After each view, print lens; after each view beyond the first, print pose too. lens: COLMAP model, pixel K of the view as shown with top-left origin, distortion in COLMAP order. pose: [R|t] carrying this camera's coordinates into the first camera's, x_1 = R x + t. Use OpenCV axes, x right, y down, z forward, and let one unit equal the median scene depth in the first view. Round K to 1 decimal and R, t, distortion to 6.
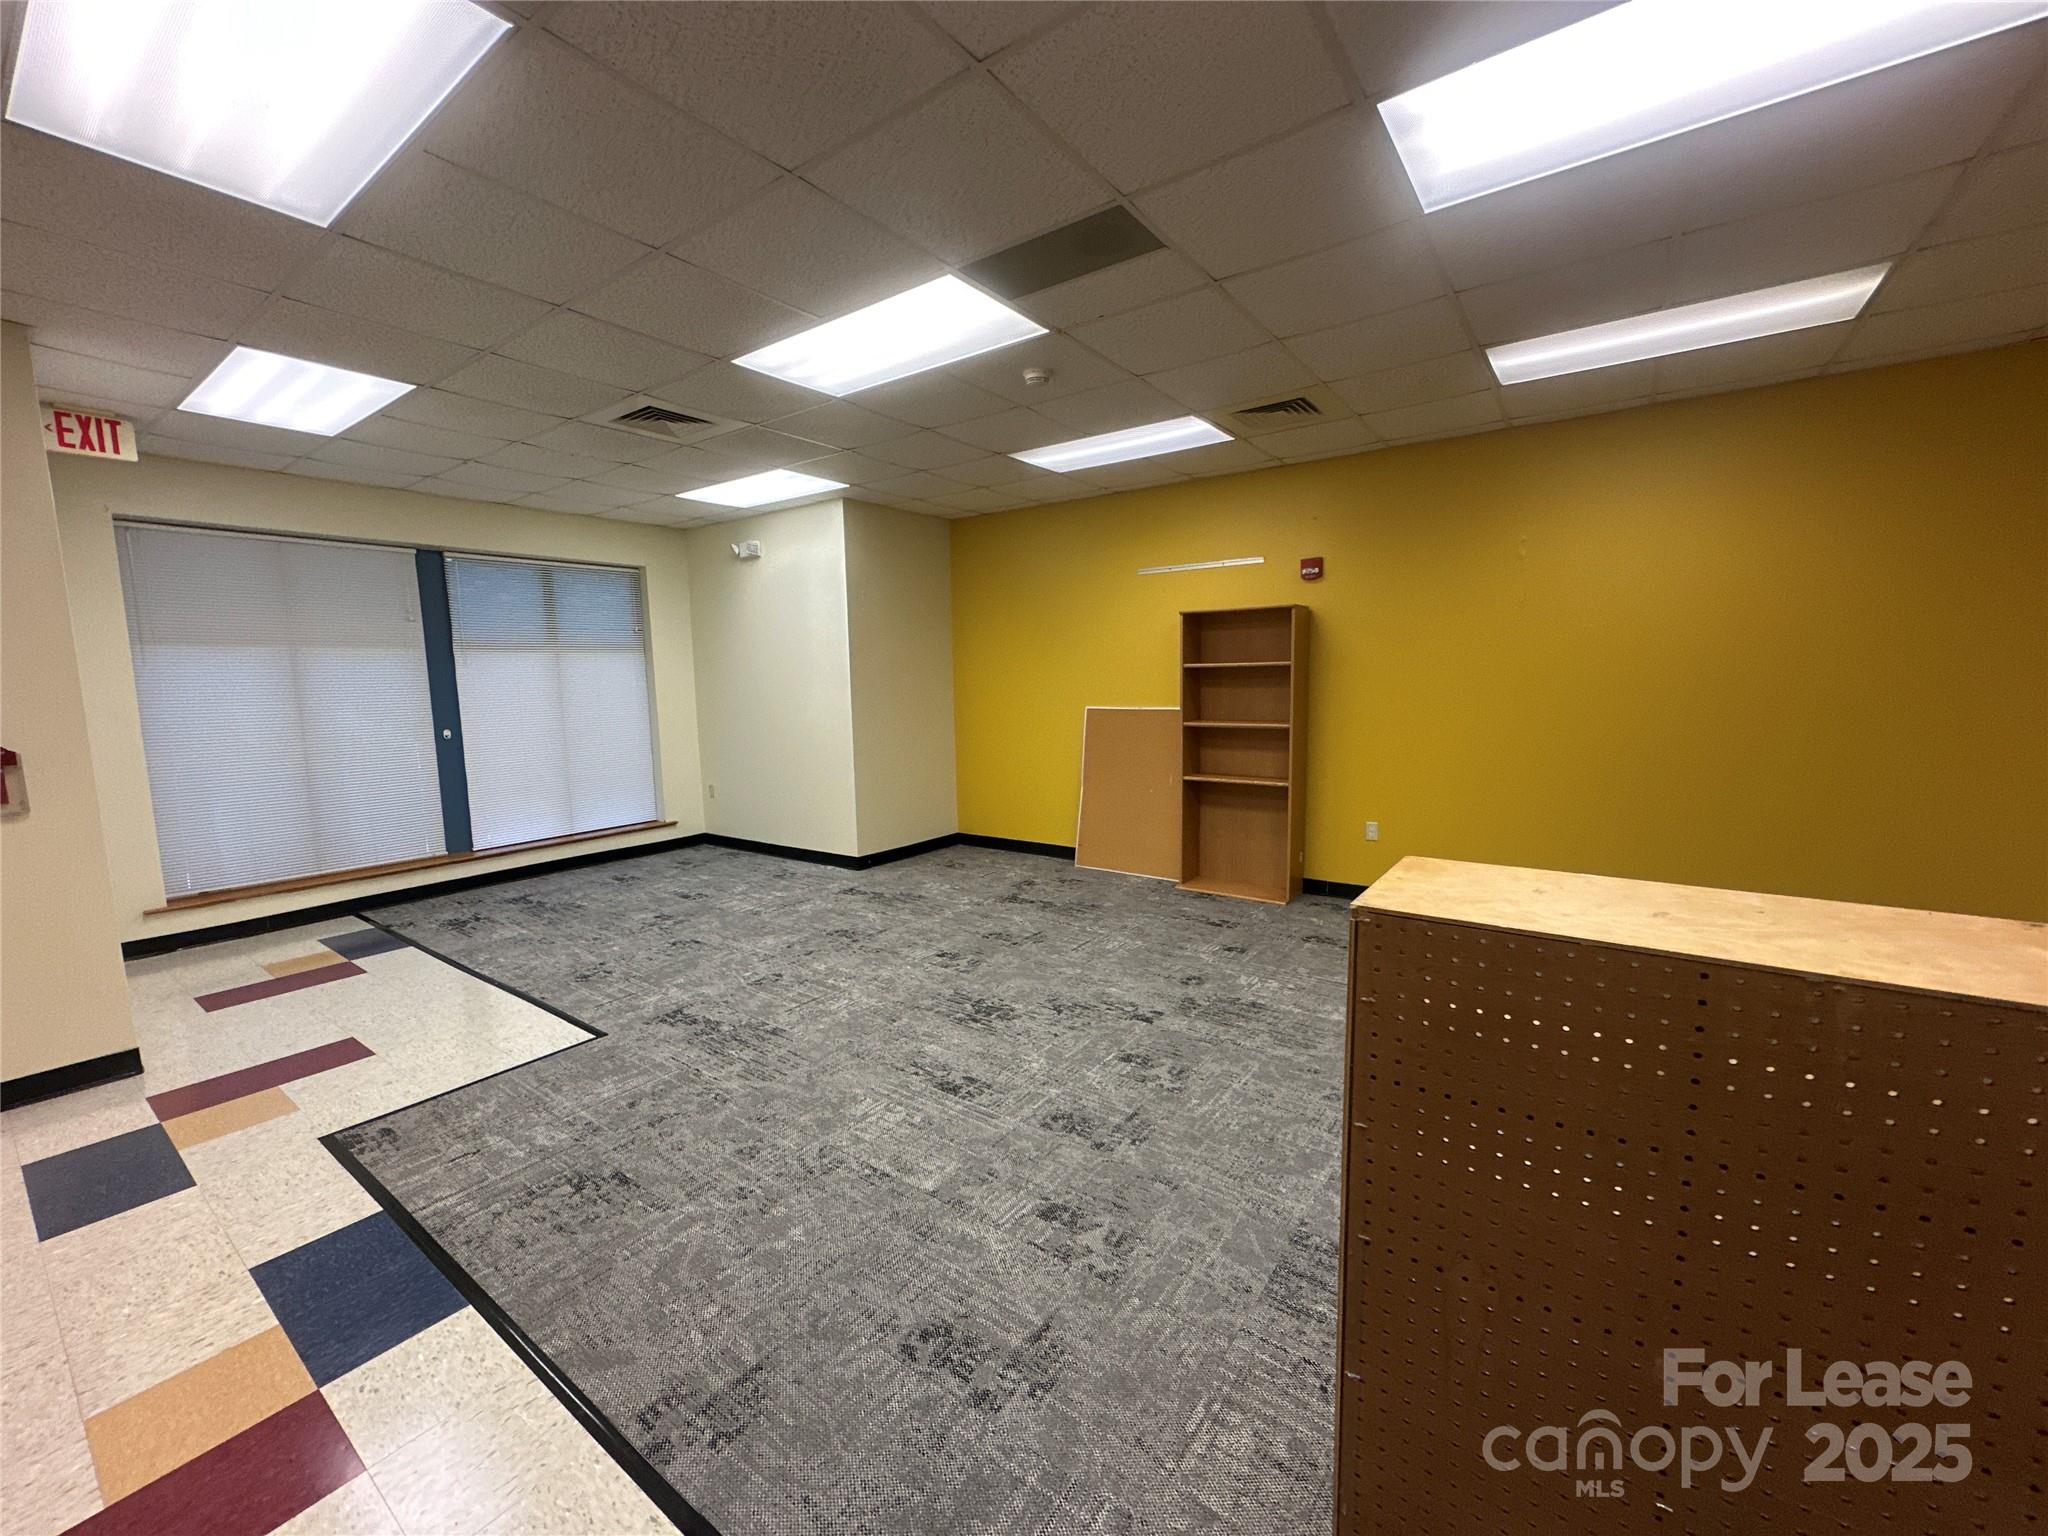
lens RADIAL K [[817.9, 0, 1019.4], [0, 817.9, 765.4], [0, 0, 1]] dist [-0.002038, 0.000781]
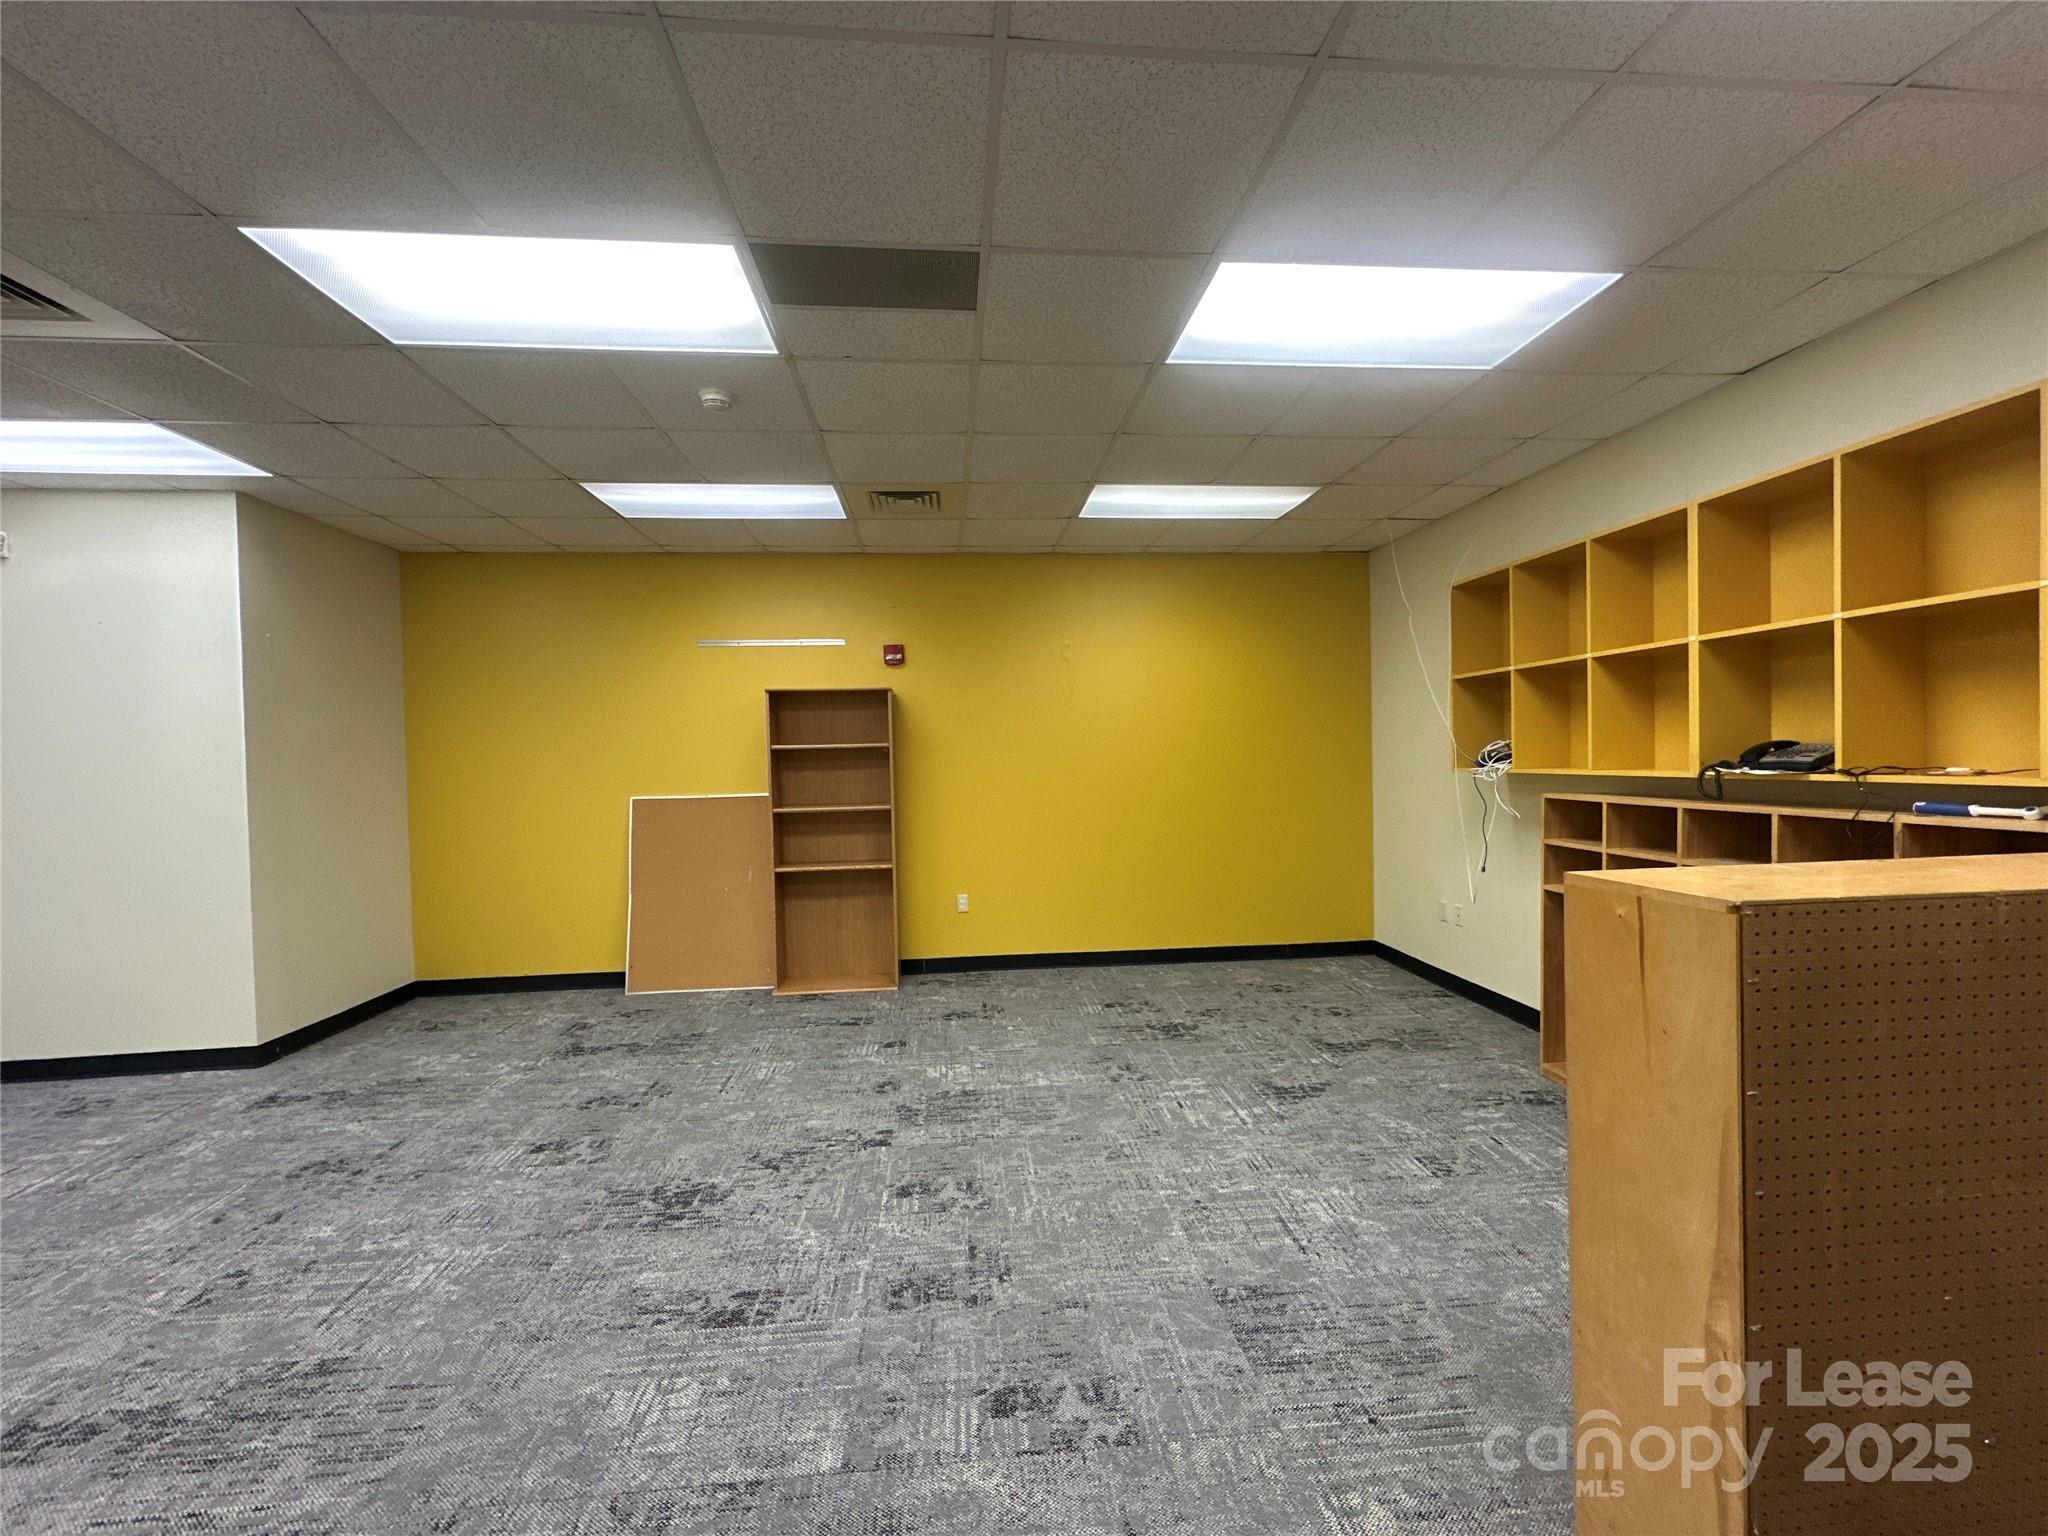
lens RADIAL K [[817.9, 0, 1019.4], [0, 817.9, 765.4], [0, 0, 1]] dist [-0.002038, 0.000781]
pose [[0.747715, -0.005826, 0.663995, -0.260657], [0.082061, 0.993107, -0.083693, -0.002539], [-0.658930, 0.117066, 0.743039, 0.177178]]
